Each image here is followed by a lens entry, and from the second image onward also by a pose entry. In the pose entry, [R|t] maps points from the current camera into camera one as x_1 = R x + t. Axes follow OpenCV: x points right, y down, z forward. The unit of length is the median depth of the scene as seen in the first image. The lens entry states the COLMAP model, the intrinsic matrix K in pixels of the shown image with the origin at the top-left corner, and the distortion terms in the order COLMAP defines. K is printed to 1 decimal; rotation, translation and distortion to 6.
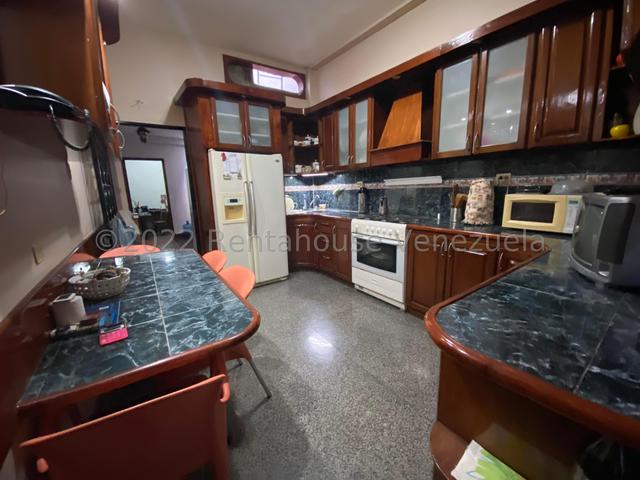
lens RADIAL K [[260.6, 0, 322.1], [0, 260.6, 238.7], [0, 0, 1]] dist [-0.014792, -0.000968]
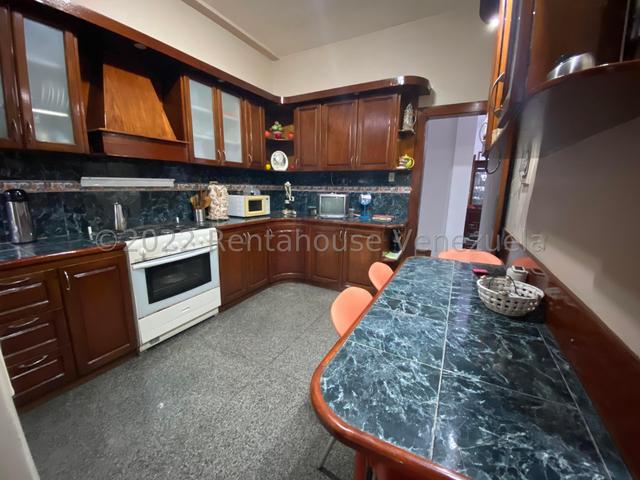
lens RADIAL K [[260.6, 0, 320.9], [0, 260.6, 237.0], [0, 0, 1]] dist [-0.014792, -0.000968]
pose [[-0.452234, -0.142009, 0.880521, -0.715954], [0.170468, 0.955281, 0.241618, -0.184394], [-0.875457, 0.259369, -0.407802, 1.017193]]
